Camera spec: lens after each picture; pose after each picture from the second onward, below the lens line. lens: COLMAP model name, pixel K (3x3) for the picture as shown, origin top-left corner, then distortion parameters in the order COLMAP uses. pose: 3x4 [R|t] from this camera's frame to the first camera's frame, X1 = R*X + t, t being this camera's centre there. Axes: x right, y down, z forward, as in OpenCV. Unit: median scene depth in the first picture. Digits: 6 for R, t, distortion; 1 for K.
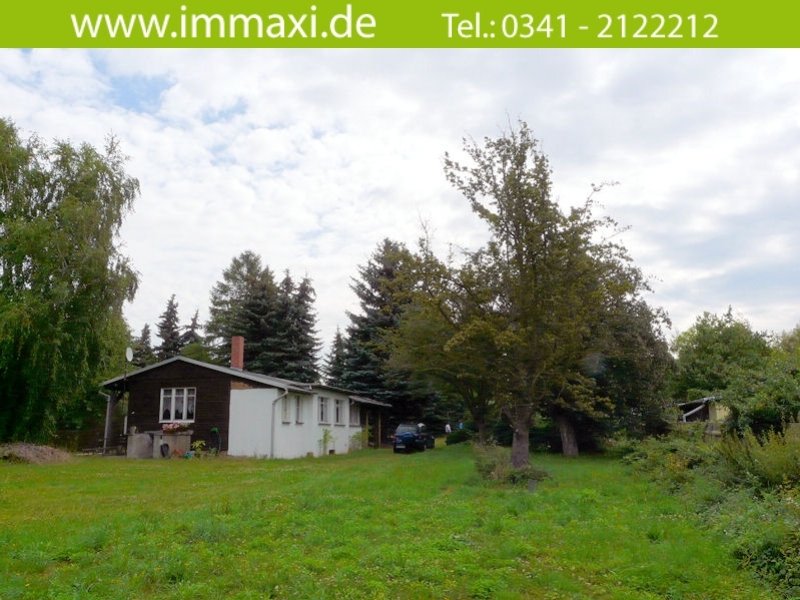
lens RADIAL K [[666.2, 0, 398.3], [0, 666.2, 302.2], [0, 0, 1]] dist [-0.077180, 0.084021]
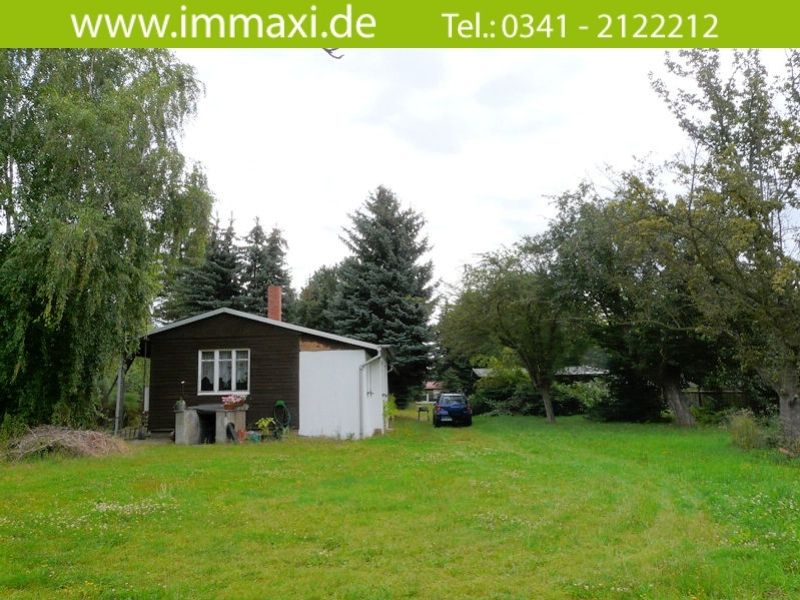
lens RADIAL K [[666.2, 0, 400.4], [0, 666.2, 300.6], [0, 0, 1]] dist [-0.077180, 0.084021]
pose [[0.976589, 0.018021, 0.214359, -0.429354], [-0.026687, 0.998936, 0.037603, 0.056094], [-0.213453, -0.042443, 0.976031, 0.304002]]
